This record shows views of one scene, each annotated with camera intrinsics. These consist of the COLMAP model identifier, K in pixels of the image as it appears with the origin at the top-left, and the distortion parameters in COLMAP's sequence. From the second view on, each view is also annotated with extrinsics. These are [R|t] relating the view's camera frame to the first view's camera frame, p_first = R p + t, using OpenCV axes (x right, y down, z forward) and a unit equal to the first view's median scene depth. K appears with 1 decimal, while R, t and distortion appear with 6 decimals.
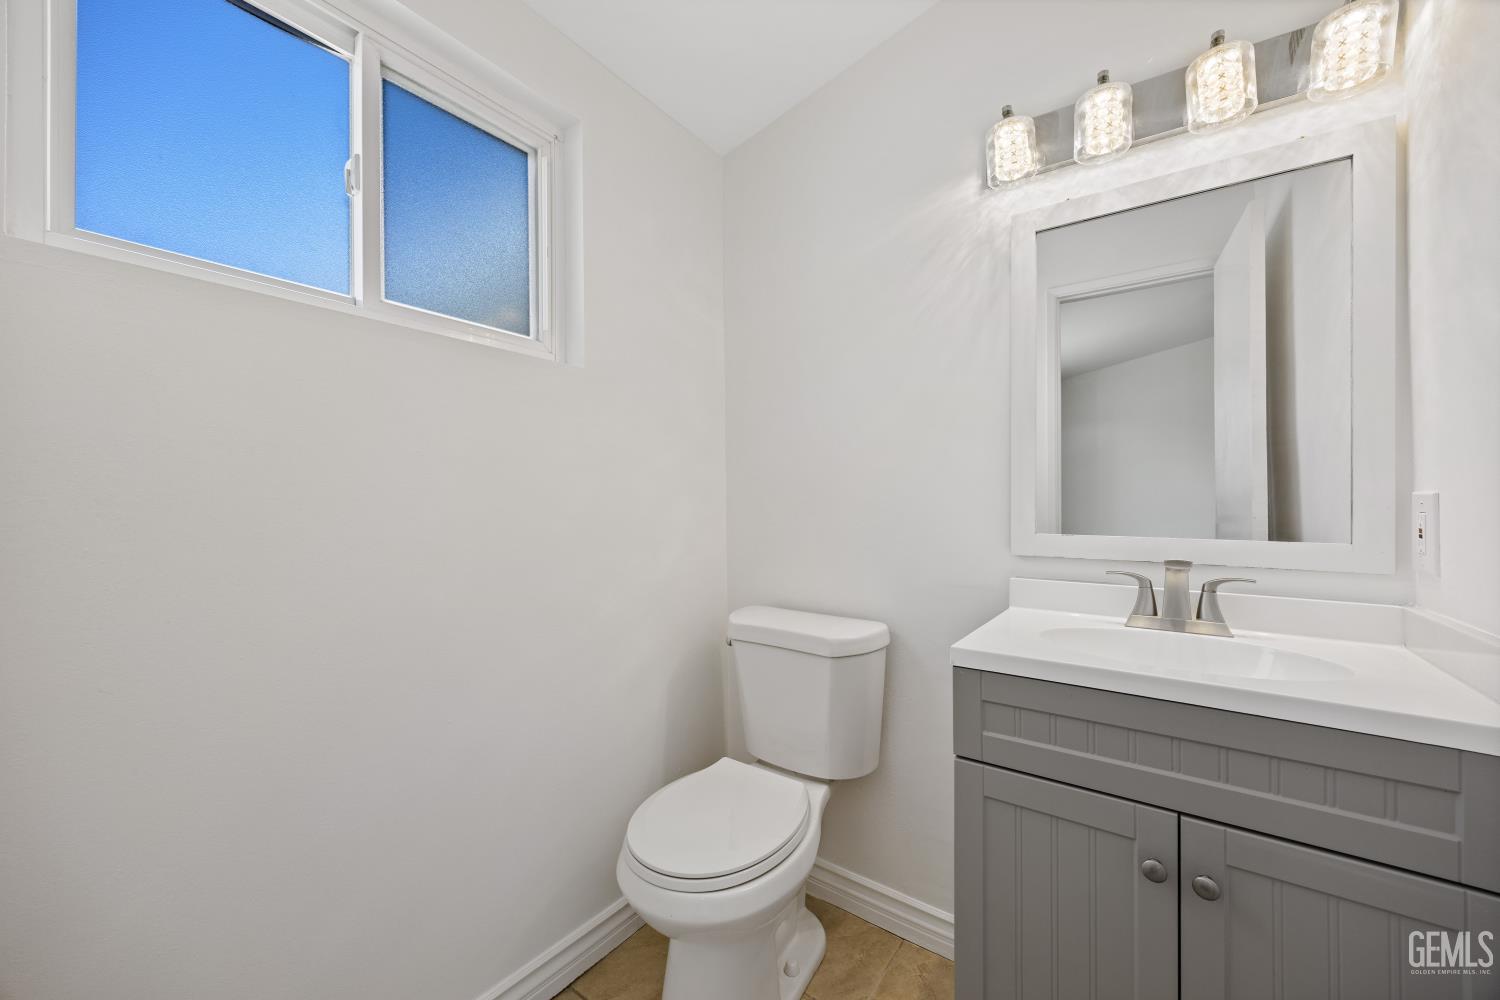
lens RADIAL K [[577.5, 0, 755.5], [0, 577.5, 505.7], [0, 0, 1]] dist [-0.002002, -0.000189]
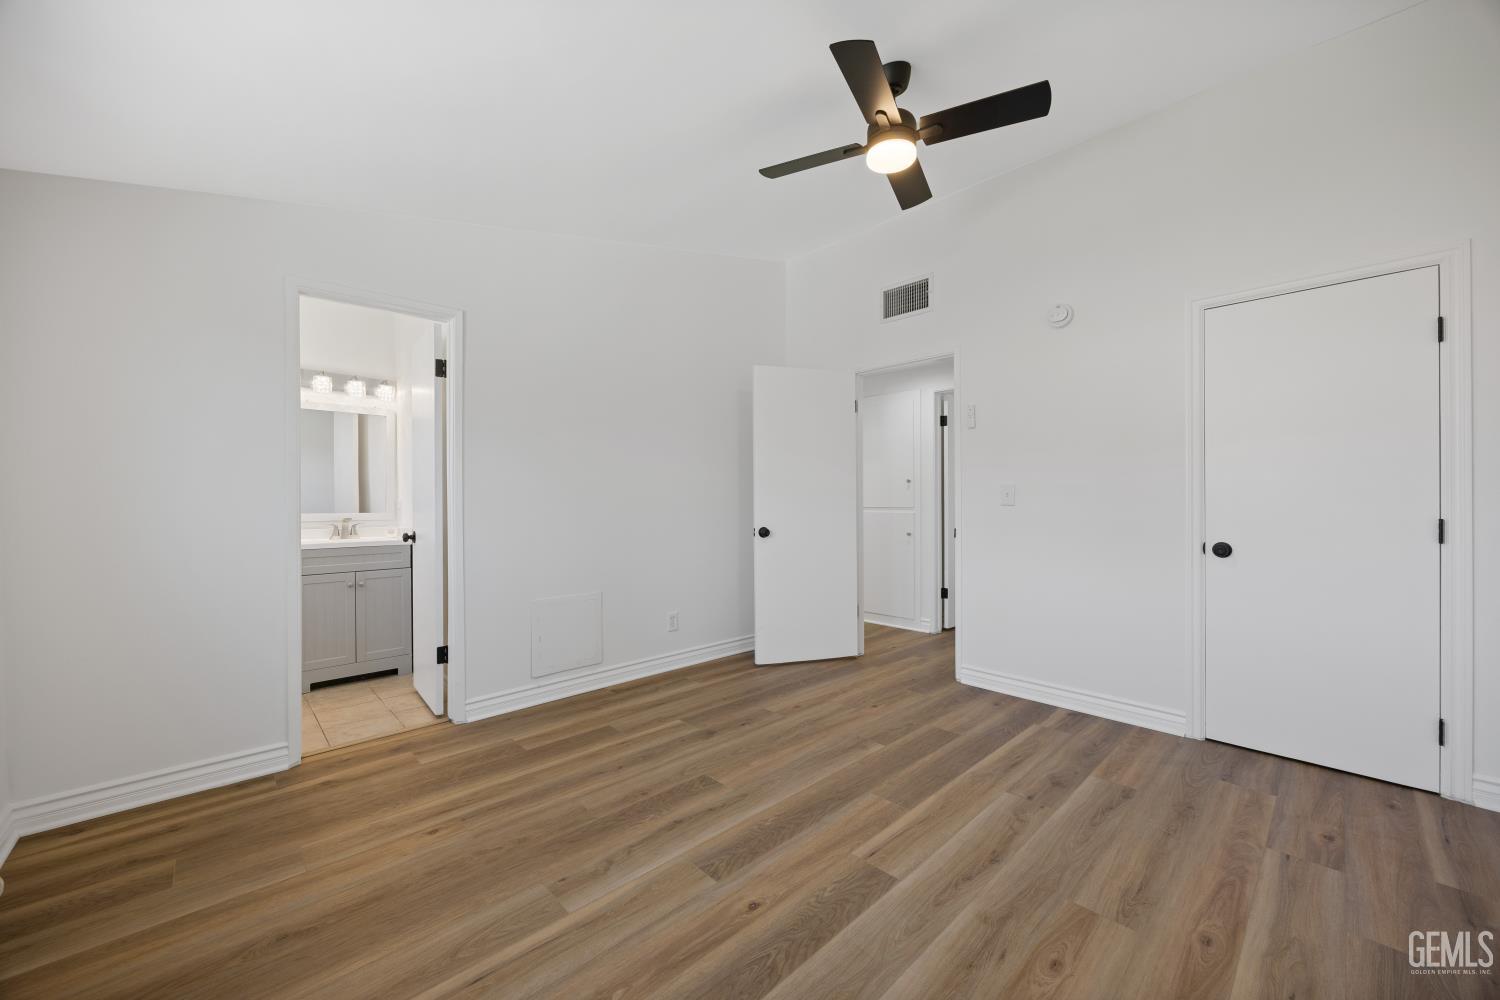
lens RADIAL K [[577.5, 0, 756.1], [0, 577.5, 494.0], [0, 0, 1]] dist [-0.002002, -0.000189]
pose [[0.192376, -0.004125, 0.981313, -2.336836], [-0.002025, 0.999987, 0.004601, -0.084027], [-0.981319, -0.002872, 0.192365, -2.232668]]
